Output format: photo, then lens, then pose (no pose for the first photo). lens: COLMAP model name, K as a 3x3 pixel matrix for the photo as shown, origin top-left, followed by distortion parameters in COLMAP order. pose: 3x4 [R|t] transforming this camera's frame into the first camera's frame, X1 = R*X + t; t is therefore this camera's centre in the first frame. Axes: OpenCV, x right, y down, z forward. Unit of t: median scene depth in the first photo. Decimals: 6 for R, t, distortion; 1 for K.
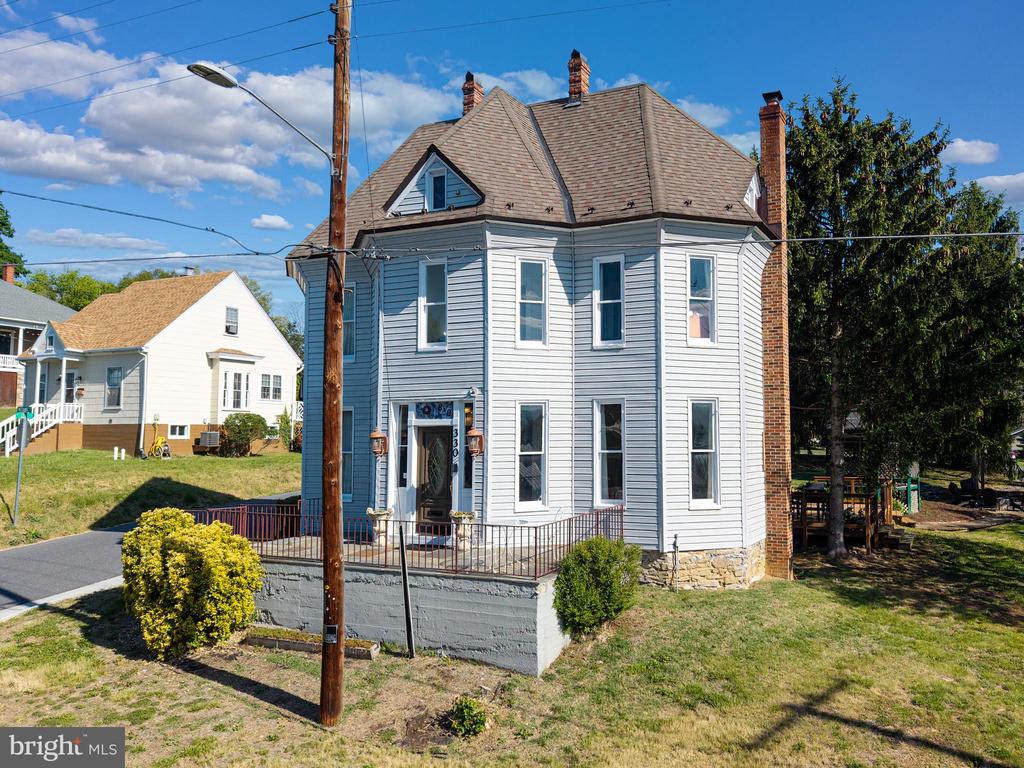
lens RADIAL K [[806.1, 0, 594.7], [0, 806.1, 384.2], [0, 0, 1]] dist [0.000770, 0.000229]
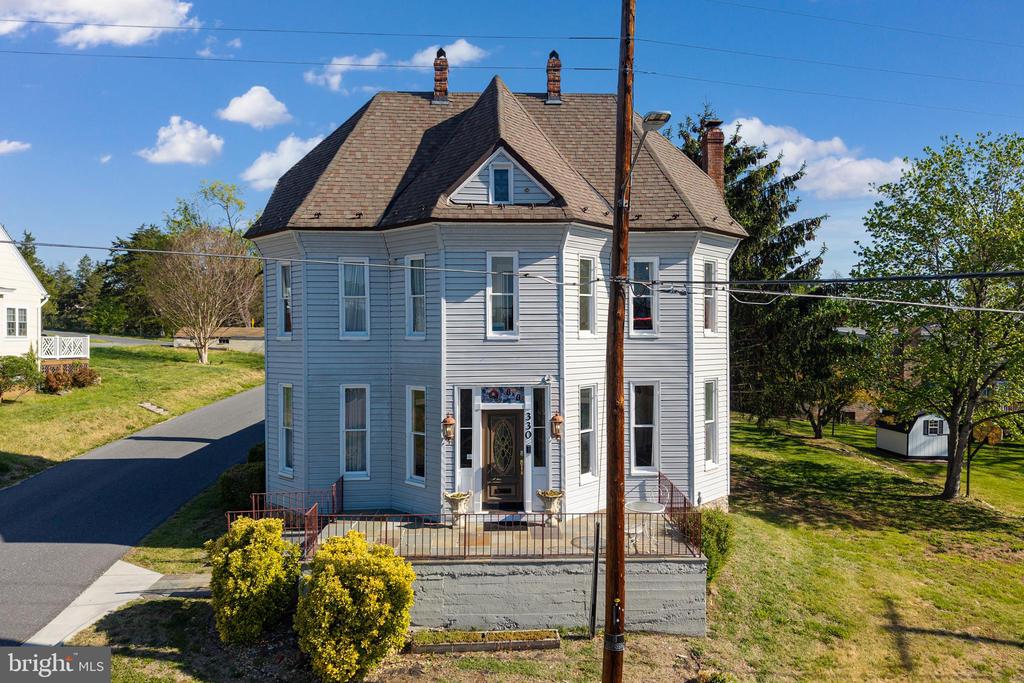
lens RADIAL K [[692.5, 0, 512.0], [0, 692.5, 341.5], [0, 0, 1]] dist [0.035446, -0.047423]
pose [[0.898793, -0.005623, 0.438338, -0.592358], [-0.027418, 0.997239, 0.069012, -0.102445], [-0.437516, -0.074046, 0.896157, 0.182837]]
